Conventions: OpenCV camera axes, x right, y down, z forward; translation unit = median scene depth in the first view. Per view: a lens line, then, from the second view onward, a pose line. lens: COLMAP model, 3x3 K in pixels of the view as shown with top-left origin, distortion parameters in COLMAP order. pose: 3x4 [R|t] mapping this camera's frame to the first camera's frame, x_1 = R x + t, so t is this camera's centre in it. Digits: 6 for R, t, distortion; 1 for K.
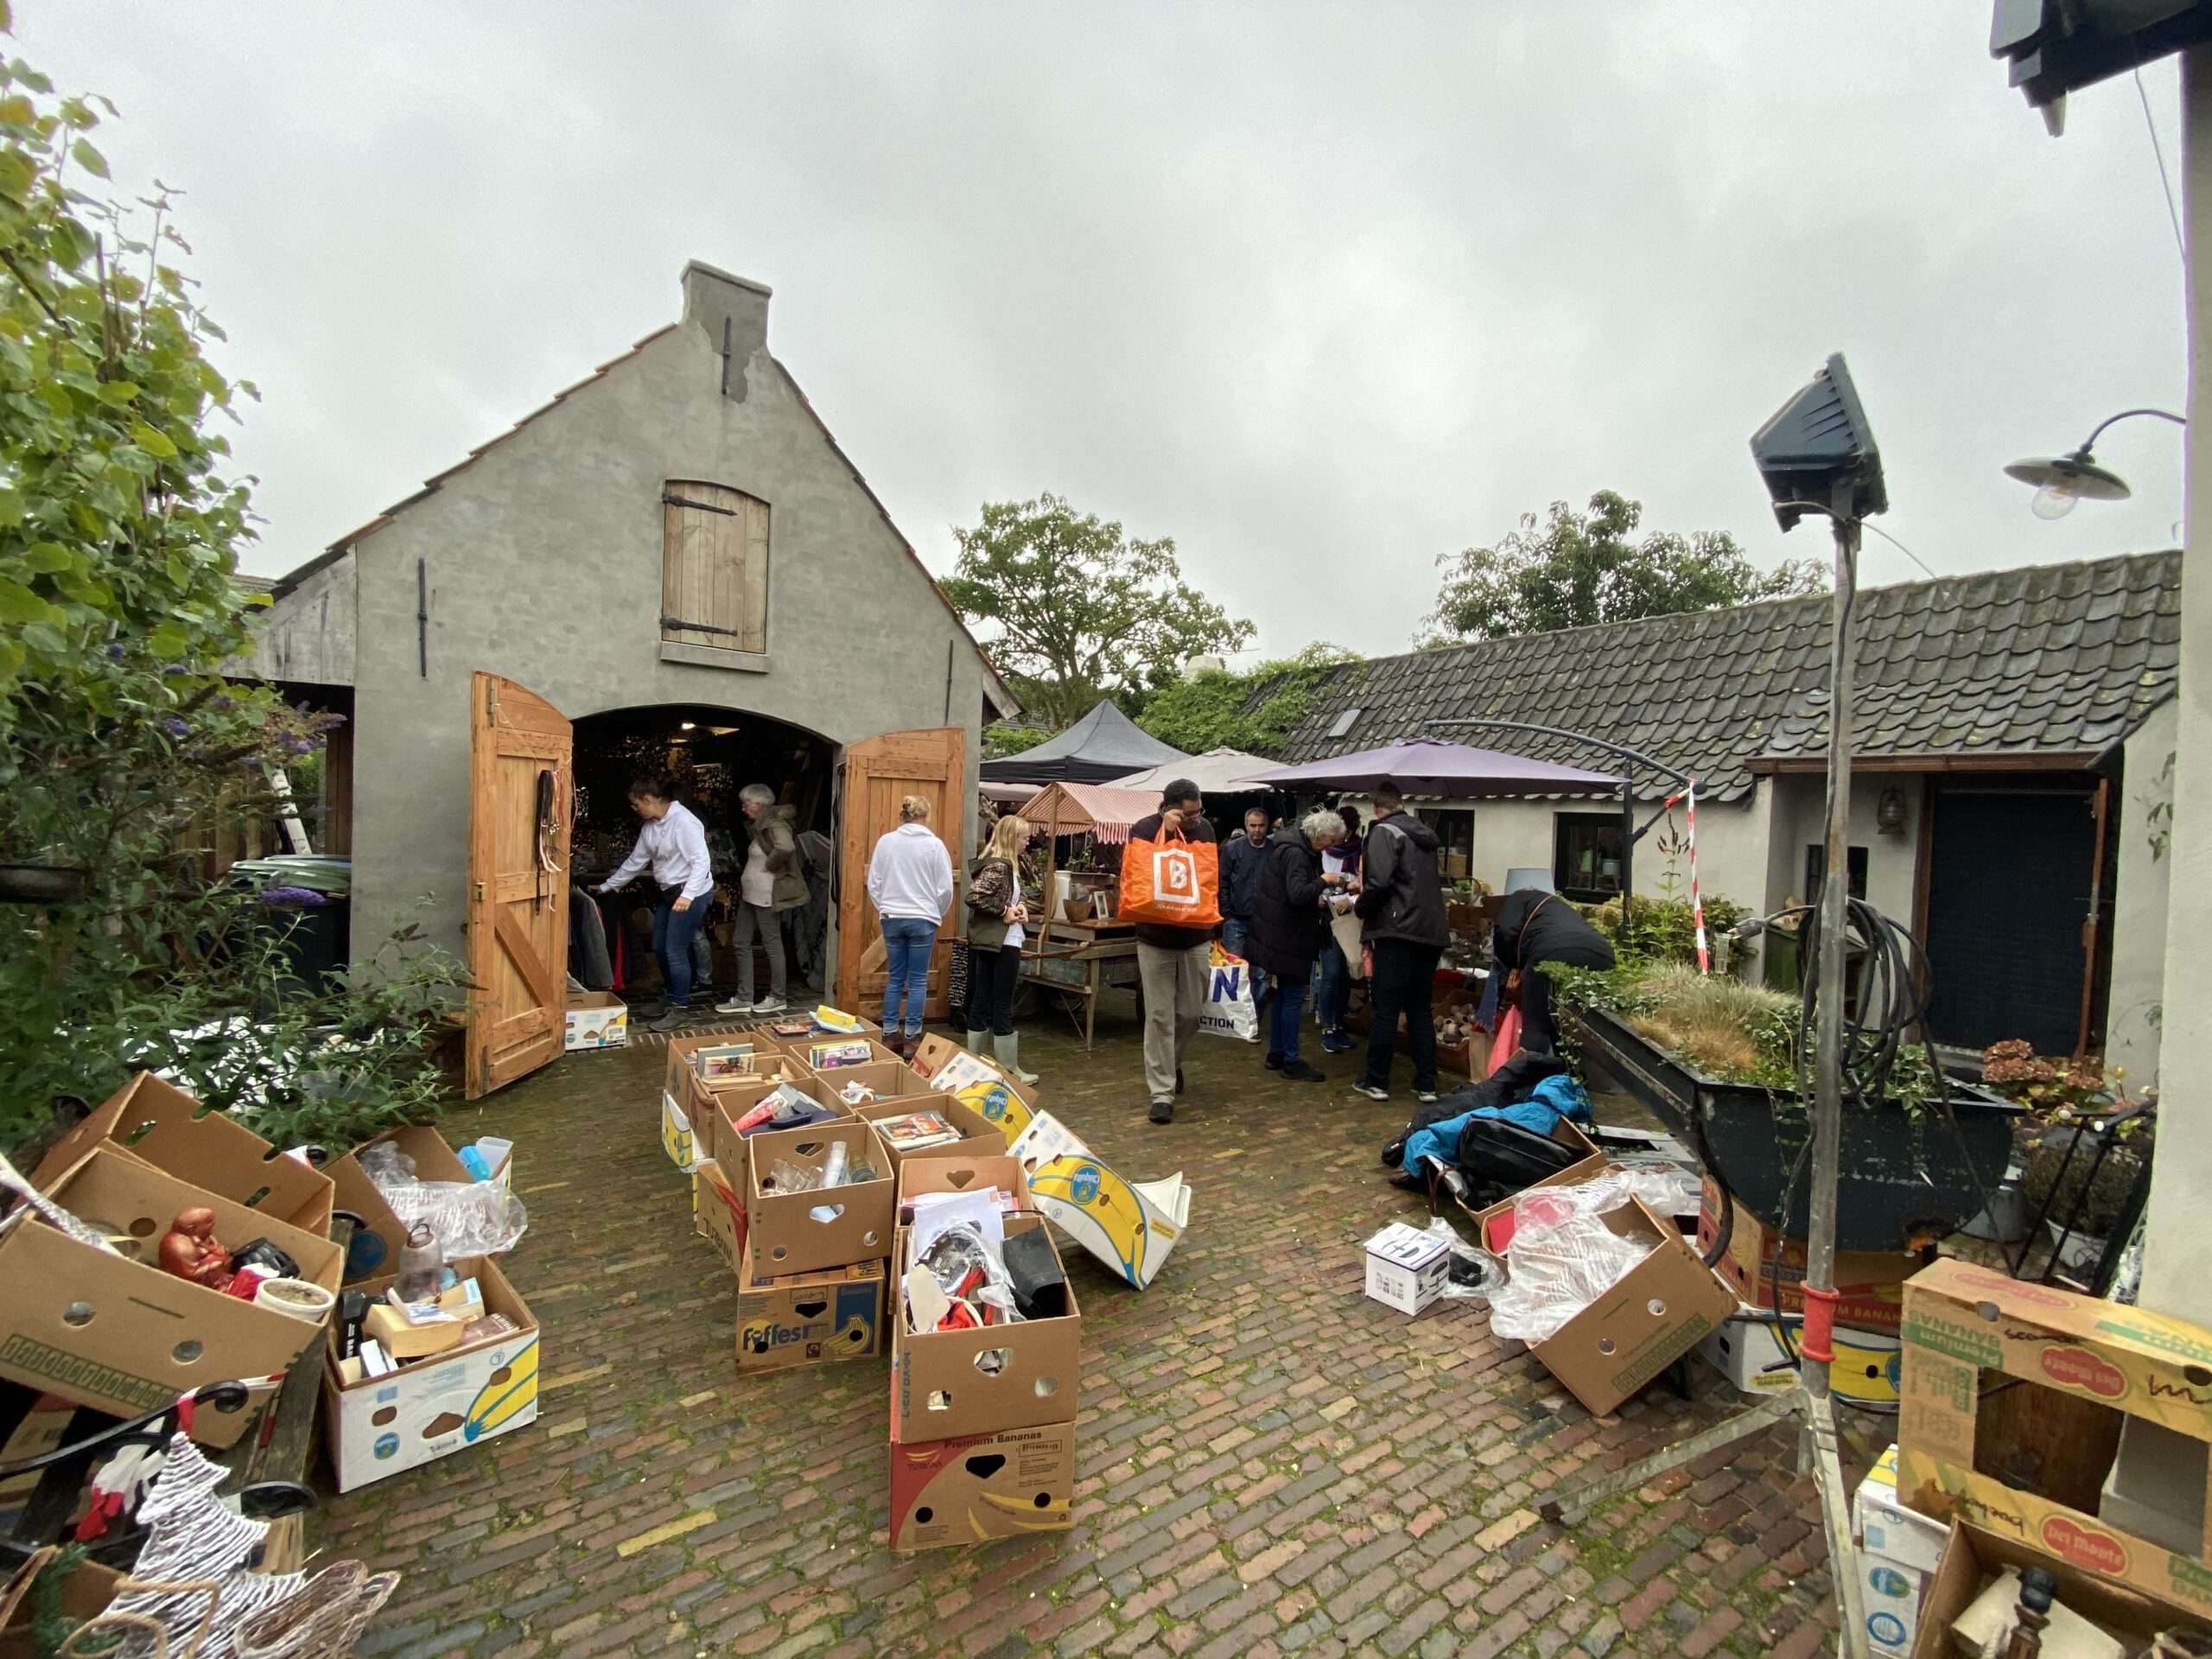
lens RADIAL K [[870.2, 0, 1106.0], [0, 870.2, 829.5], [0, 0, 1]] dist [0.040157, -0.030646]
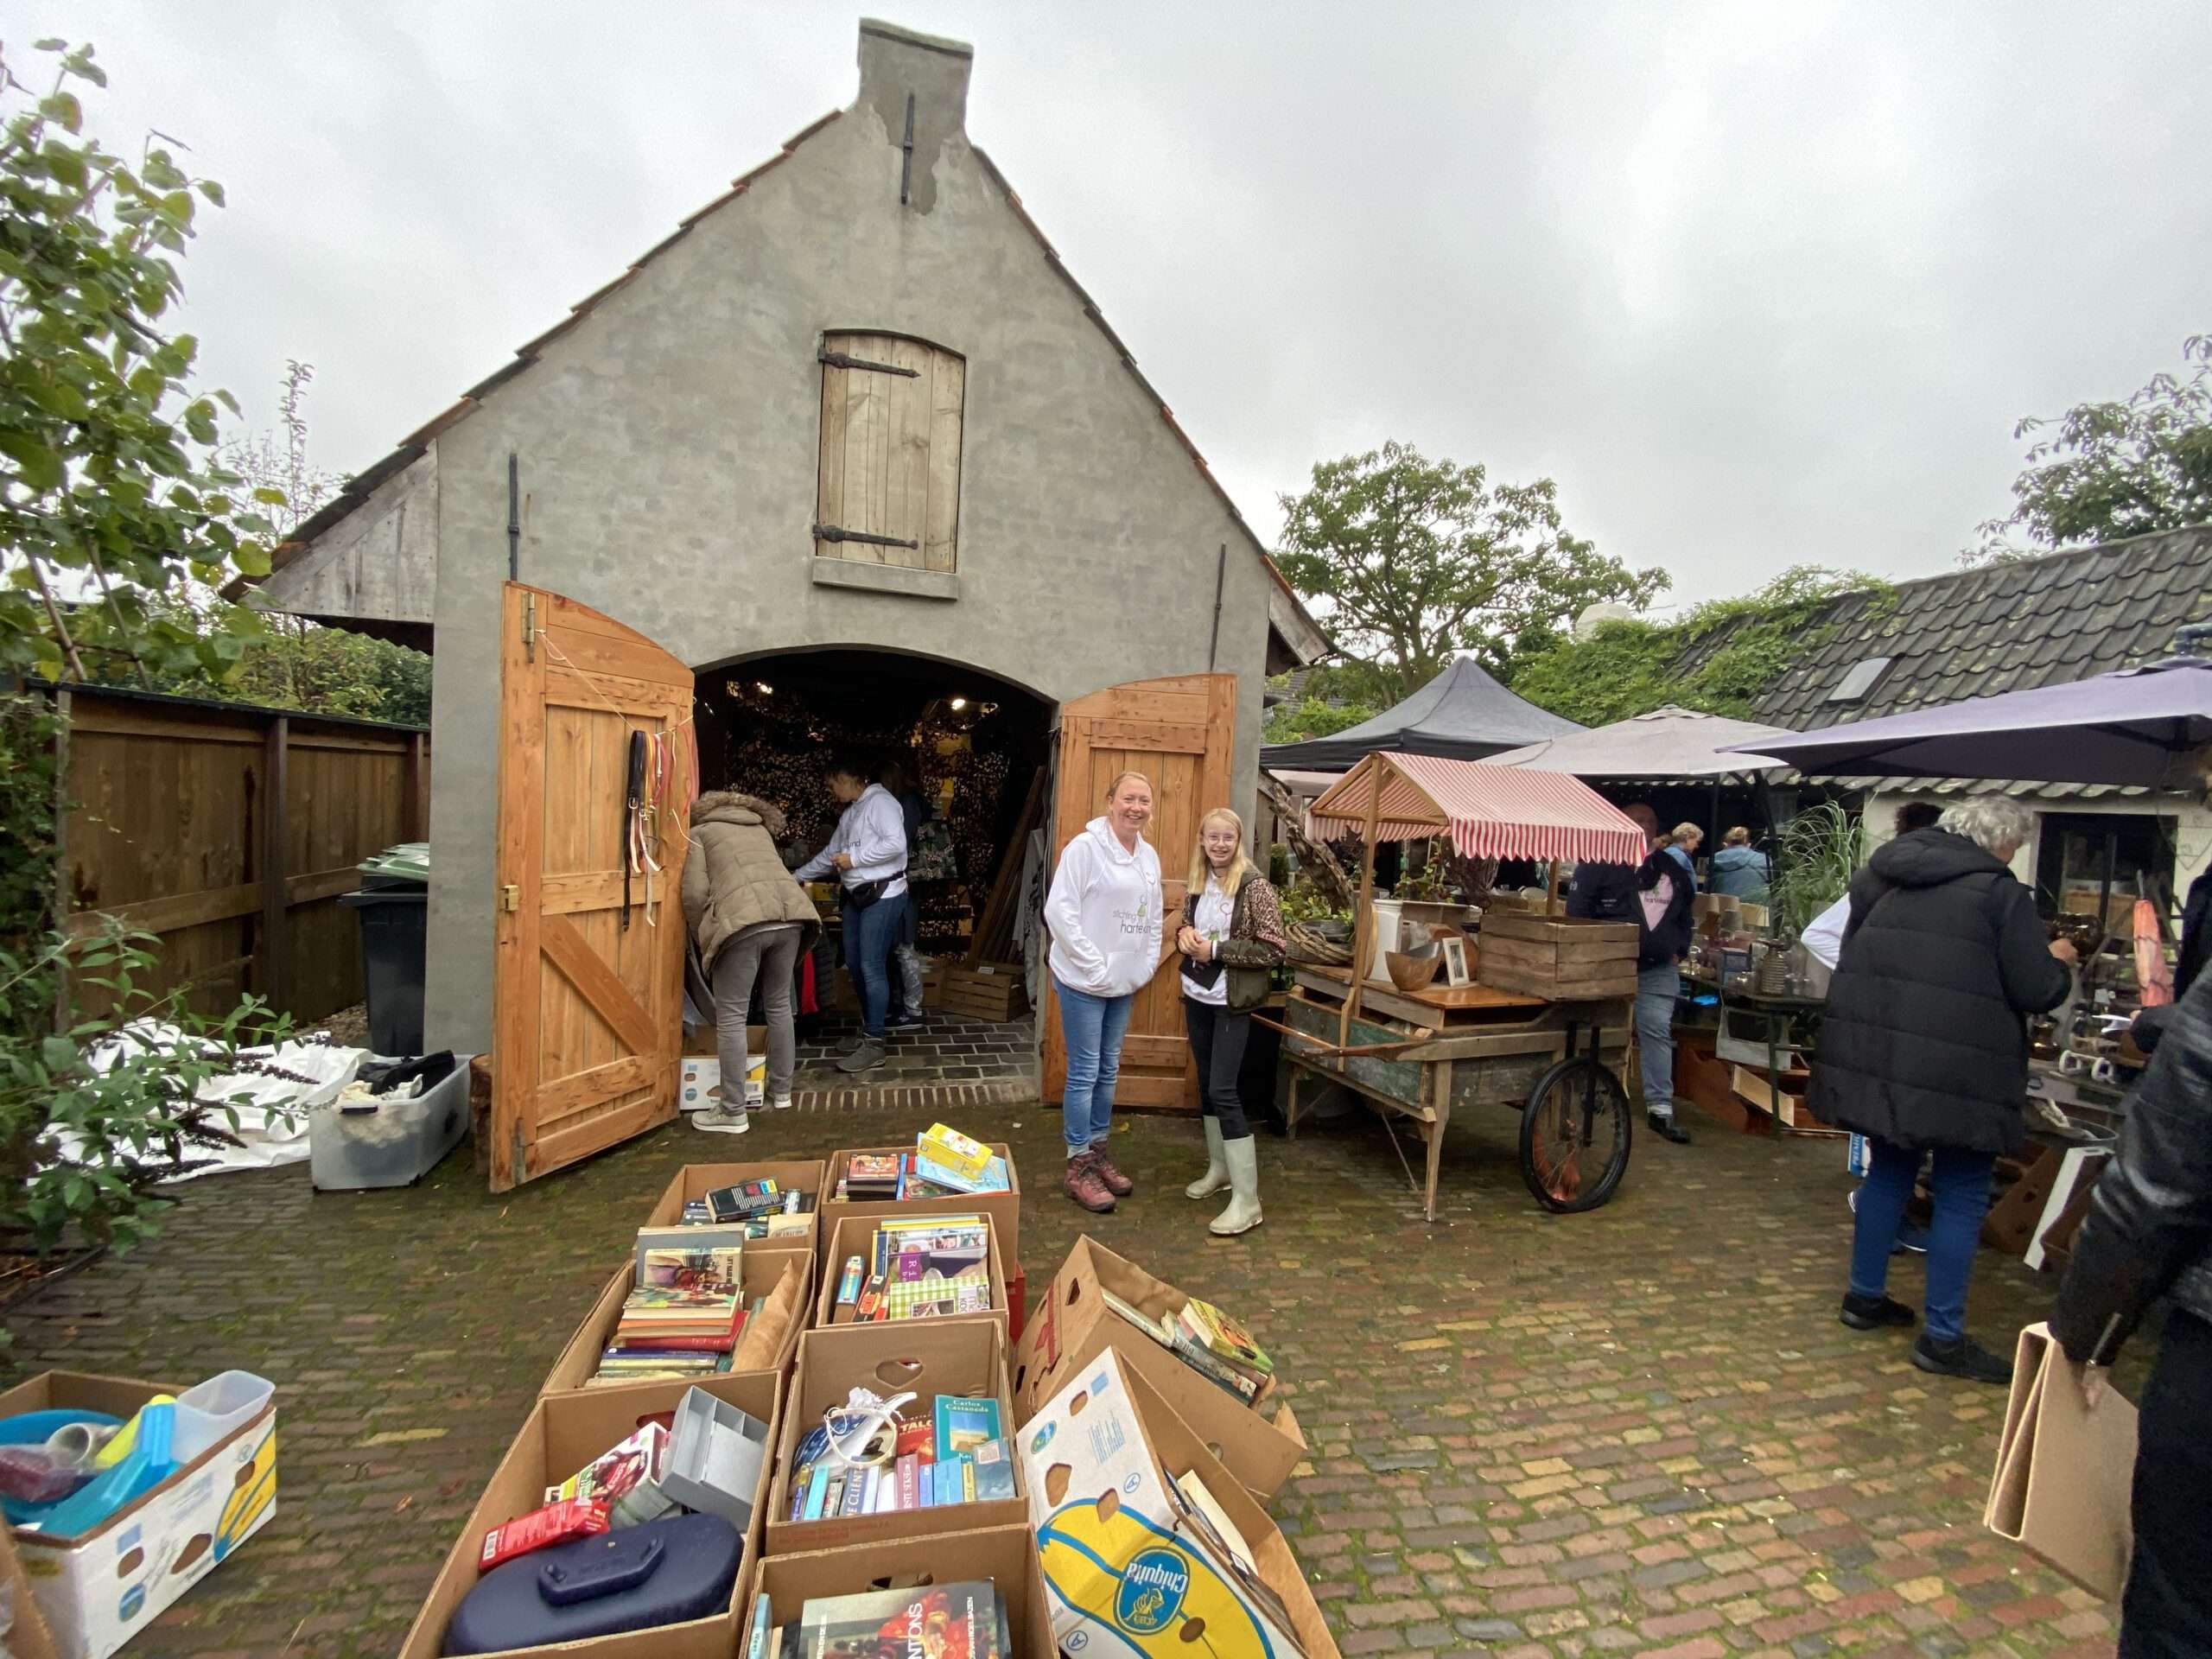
lens RADIAL K [[870.2, 0, 1106.0], [0, 870.2, 829.5], [0, 0, 1]] dist [0.040157, -0.030646]
pose [[0.930248, 0.023546, -0.366176, -0.005192], [-0.023955, 0.999707, 0.003427, 0.000747], [0.366150, 0.005584, 0.930539, 0.175838]]
